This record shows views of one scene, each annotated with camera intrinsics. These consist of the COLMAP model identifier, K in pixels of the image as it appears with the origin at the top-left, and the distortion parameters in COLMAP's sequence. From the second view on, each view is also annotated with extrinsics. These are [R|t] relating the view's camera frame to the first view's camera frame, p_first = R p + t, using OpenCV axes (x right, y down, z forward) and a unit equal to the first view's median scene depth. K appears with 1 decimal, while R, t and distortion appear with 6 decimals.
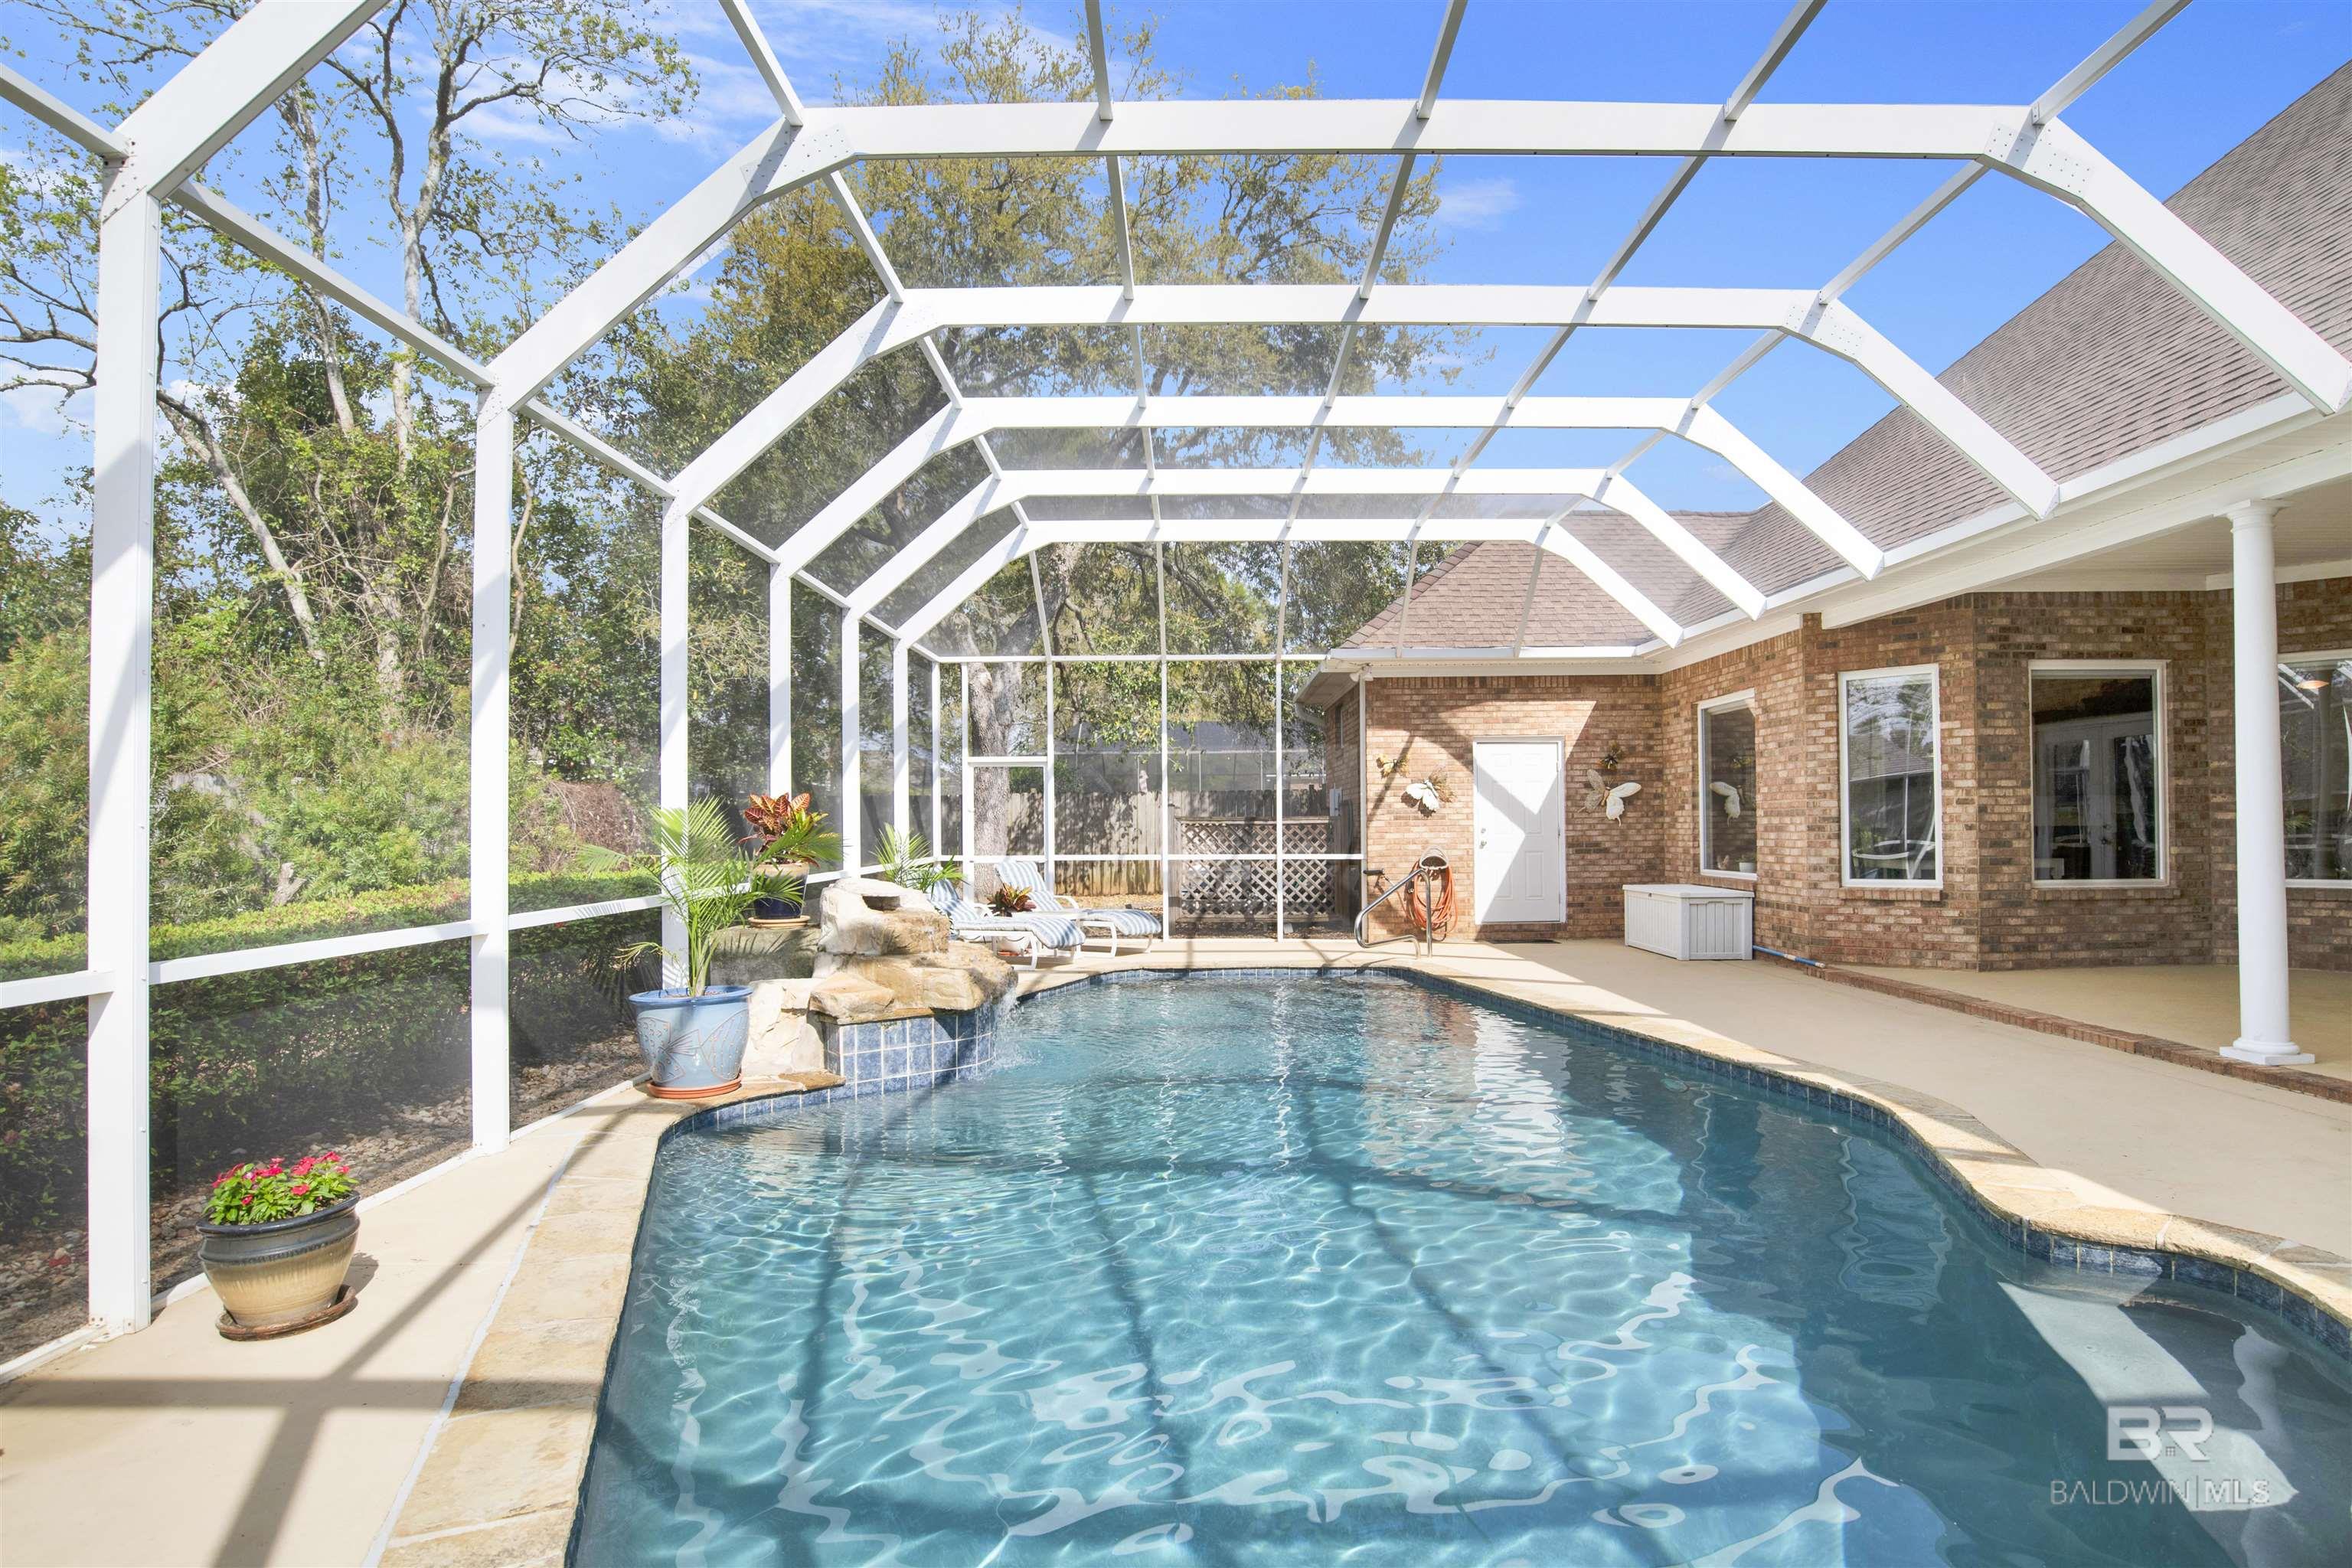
lens RADIAL K [[1233.9, 0, 1189.2], [0, 1233.9, 811.6], [0, 0, 1]] dist [-0.071715, 0.026883]
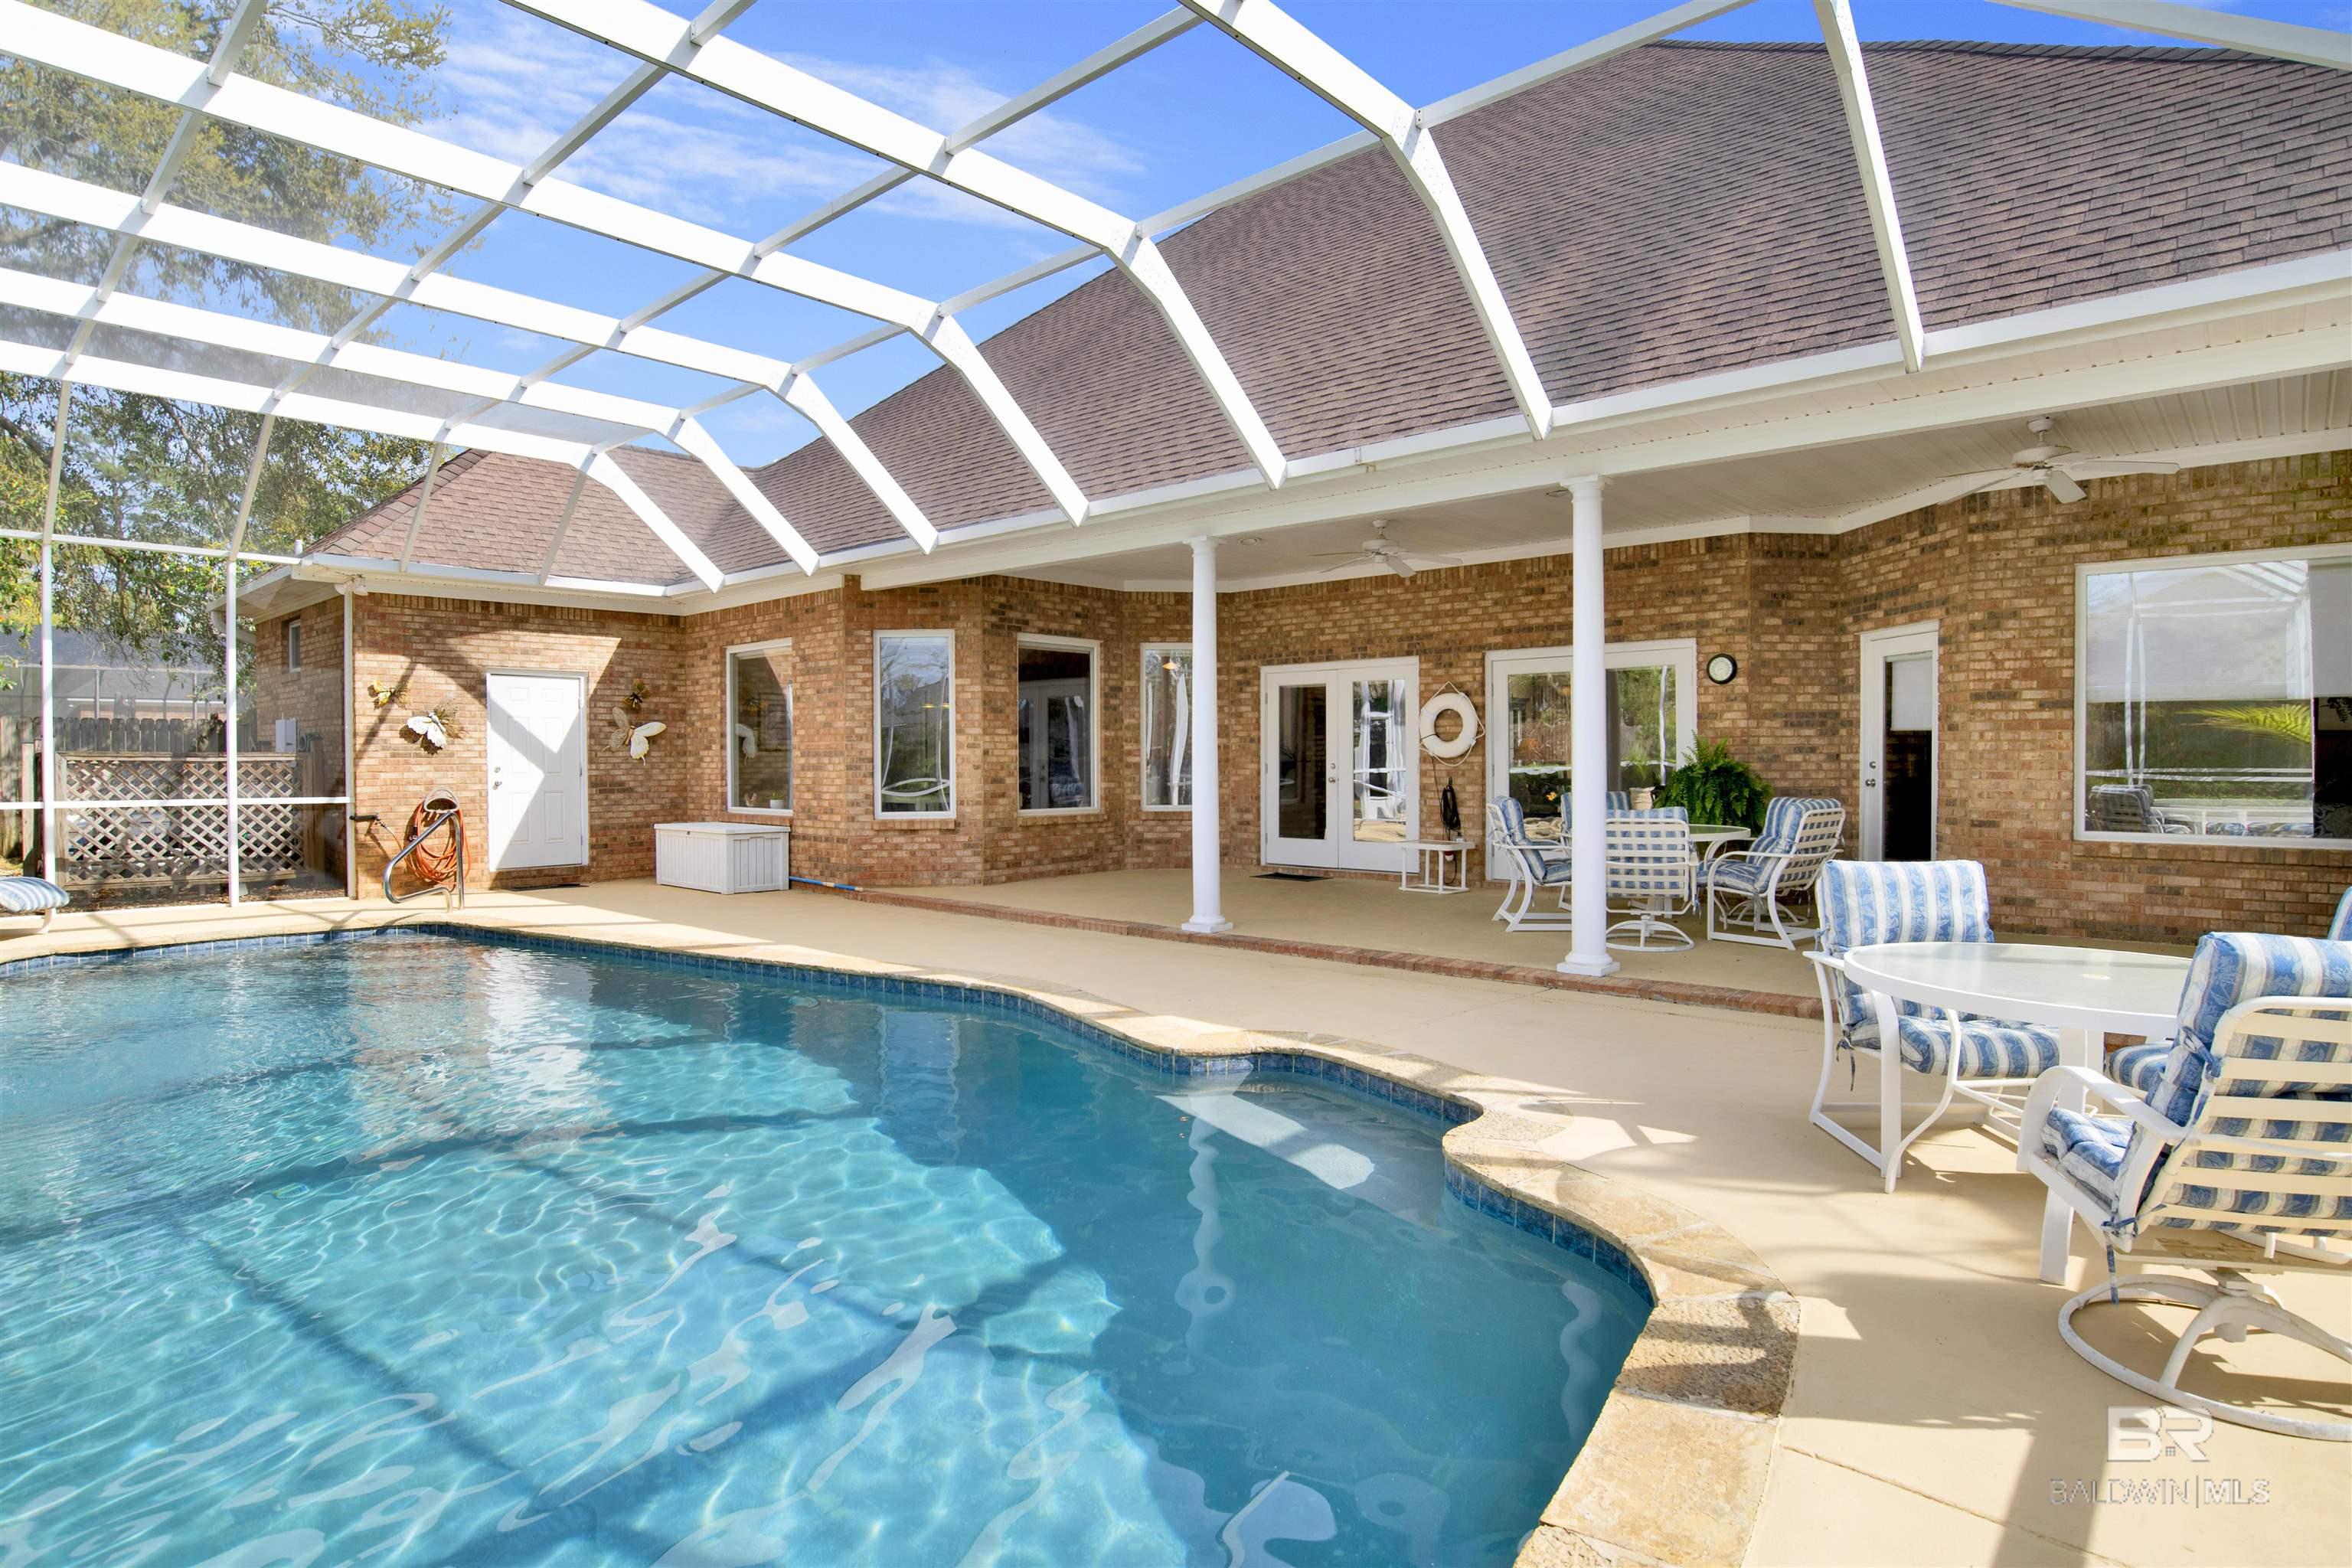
lens RADIAL K [[1230.8, 0, 1184.7], [0, 1230.8, 780.0], [0, 0, 1]] dist [-0.070717, 0.024166]
pose [[0.664834, -0.004907, 0.746975, -0.108199], [-0.011569, 0.999791, 0.016865, 0.002176], [-0.746901, -0.019854, 0.664639, 0.017474]]
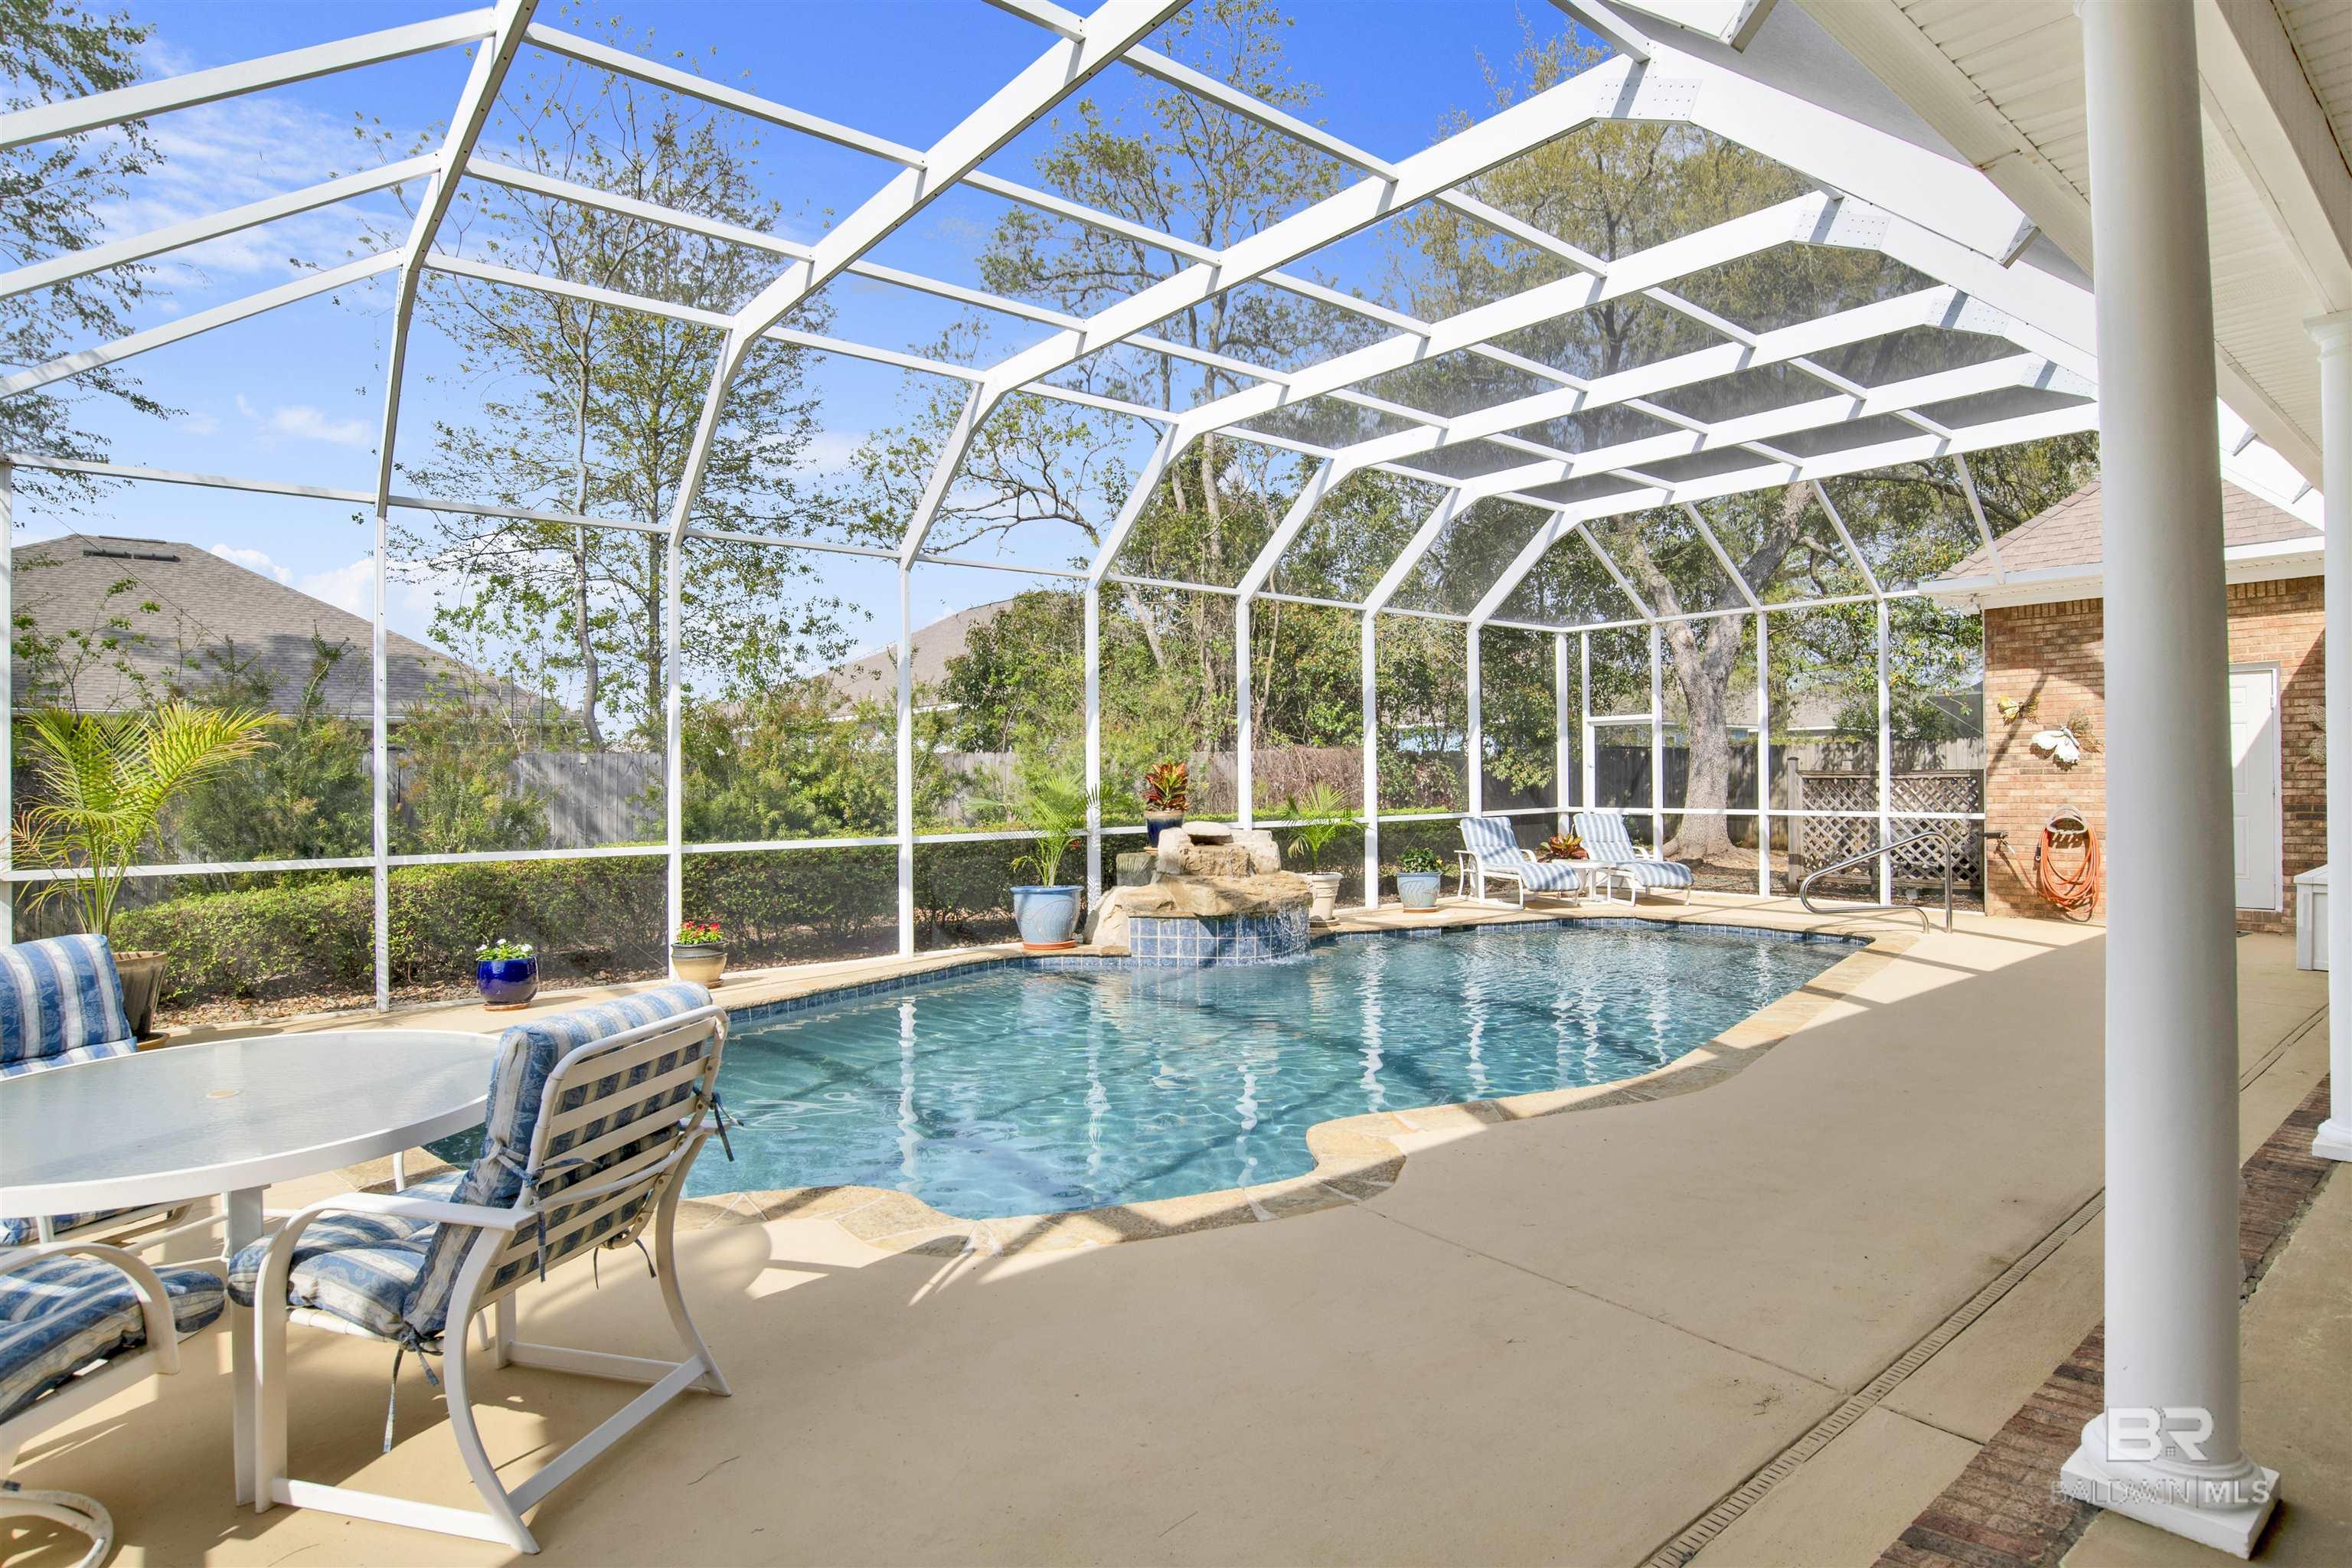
lens RADIAL K [[1226.7, 0, 1195.6], [0, 1226.7, 770.4], [0, 0, 1]] dist [-0.044667, 0.000709]
pose [[0.649993, -0.004522, -0.759927, 0.490798], [0.012493, 0.999911, 0.004735, -0.008081], [0.759838, -0.012572, 0.649991, 0.035721]]
